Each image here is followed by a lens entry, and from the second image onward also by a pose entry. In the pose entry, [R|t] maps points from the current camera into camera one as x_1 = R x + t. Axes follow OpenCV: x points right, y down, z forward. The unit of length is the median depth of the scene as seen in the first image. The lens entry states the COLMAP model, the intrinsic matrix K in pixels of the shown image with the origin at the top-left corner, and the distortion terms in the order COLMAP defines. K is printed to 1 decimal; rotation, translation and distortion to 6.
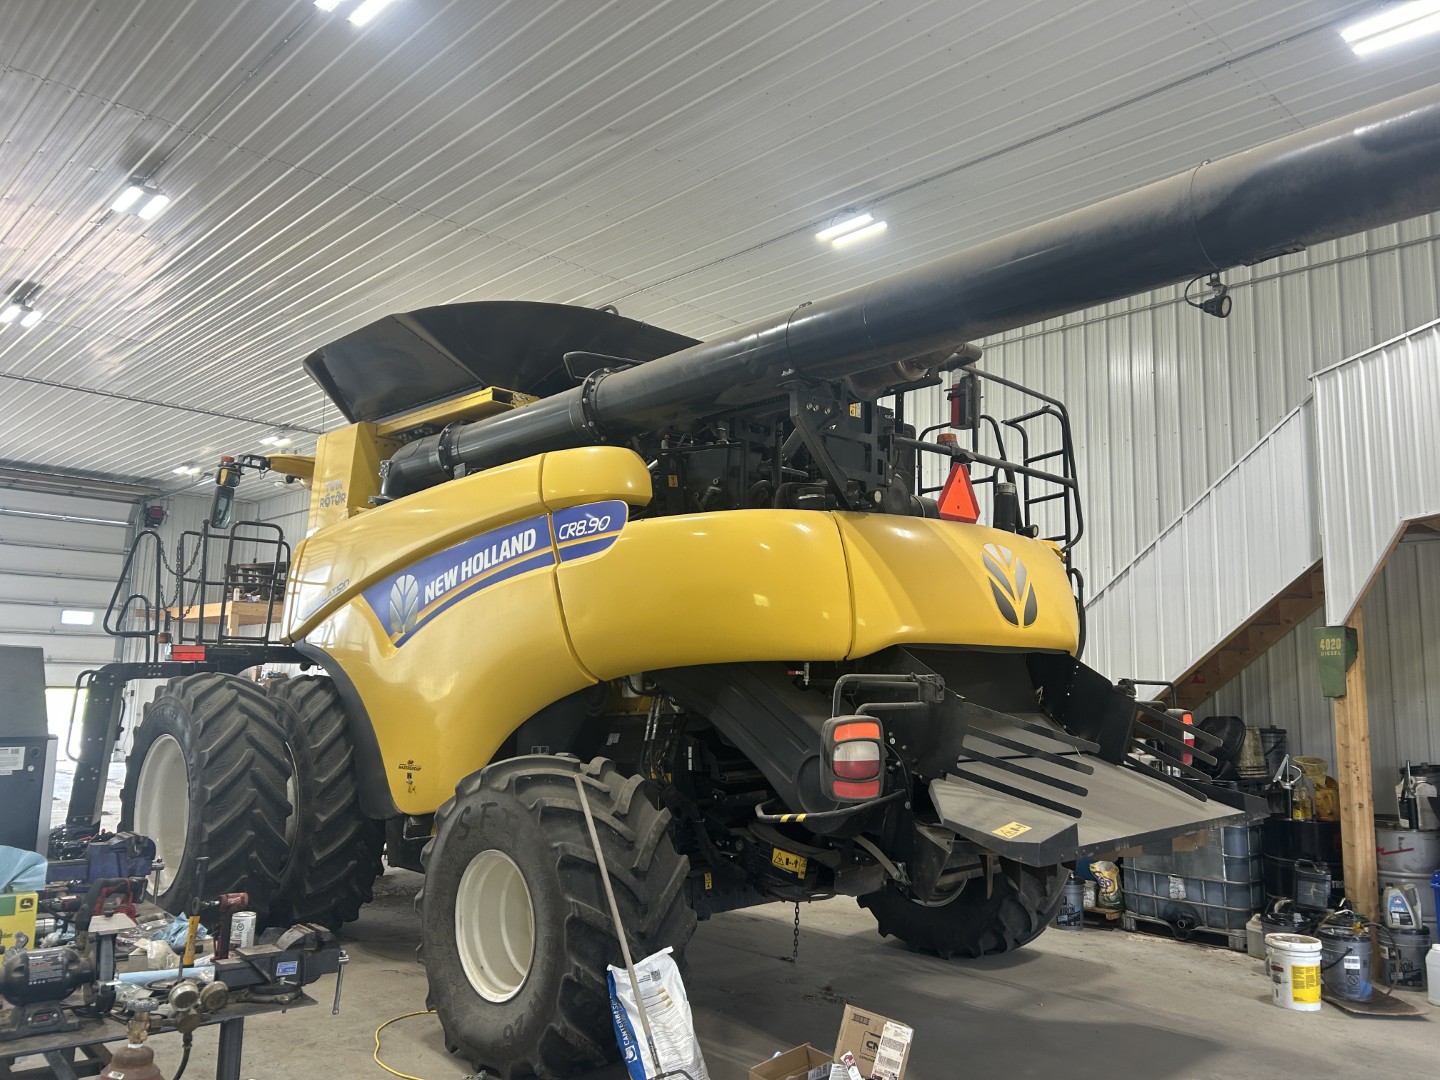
lens RADIAL K [[1085.6, 0, 720.4], [0, 1085.6, 533.0], [0, 0, 1]] dist [0.066045, -0.066777]
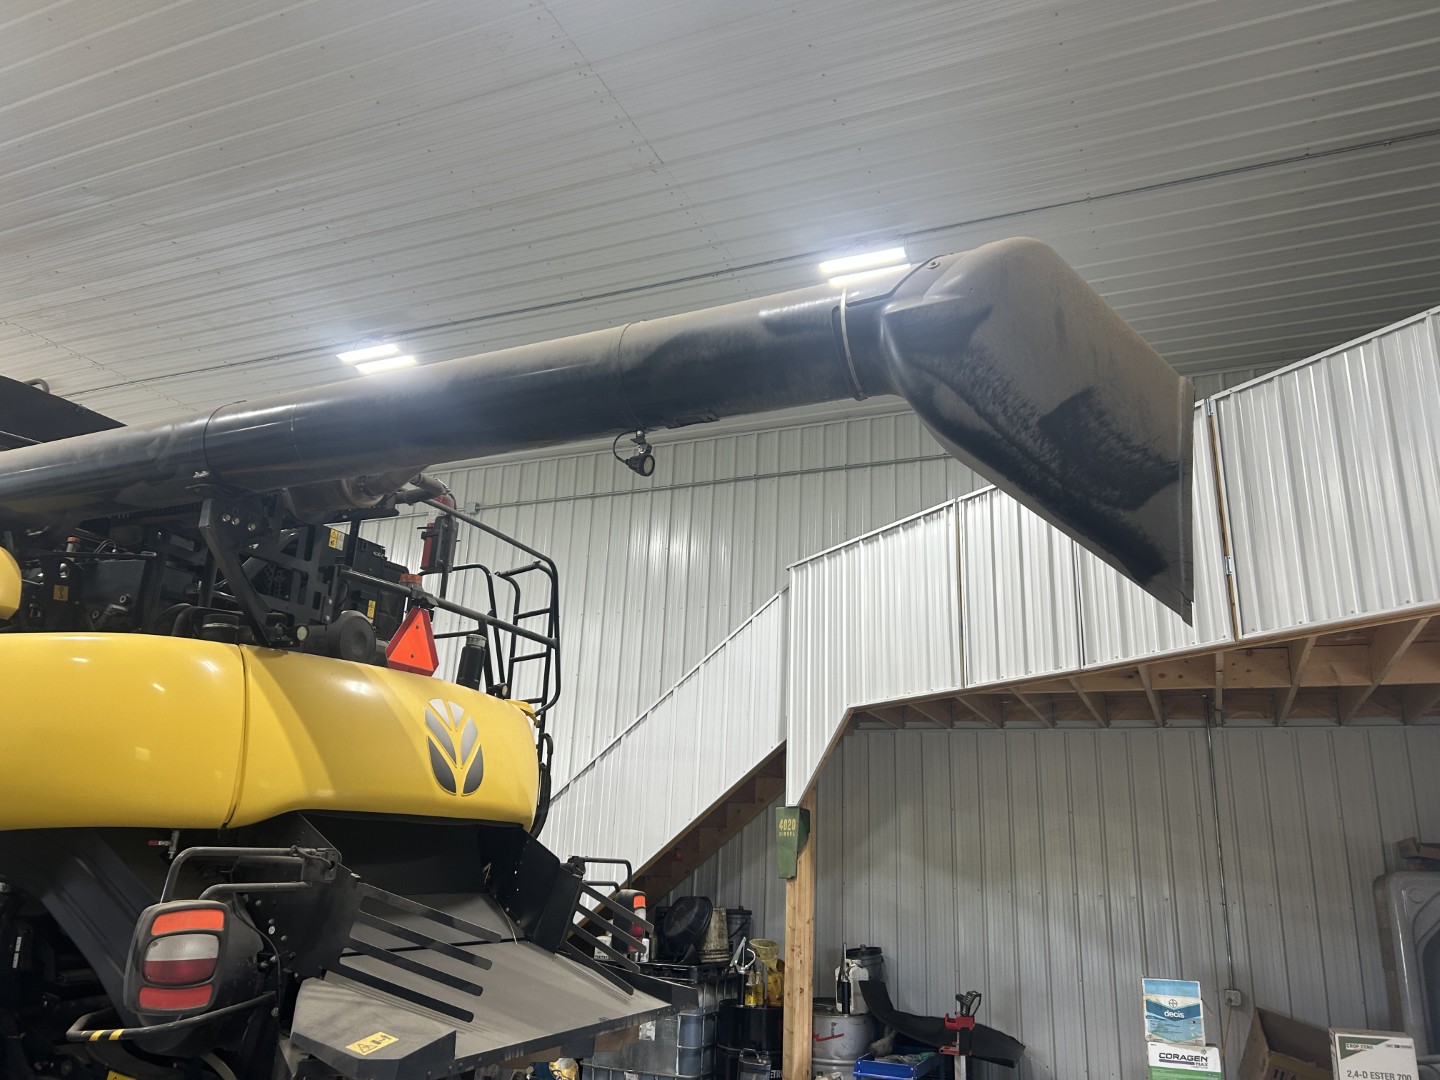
lens RADIAL K [[1085.6, 0, 720.4], [0, 1085.6, 533.0], [0, 0, 1]] dist [0.066045, -0.066777]
pose [[0.923395, 0.132457, 0.360273, 0.111195], [-0.077527, 0.983589, -0.162921, 0.003667], [-0.375940, 0.122509, 0.918510, 0.058576]]
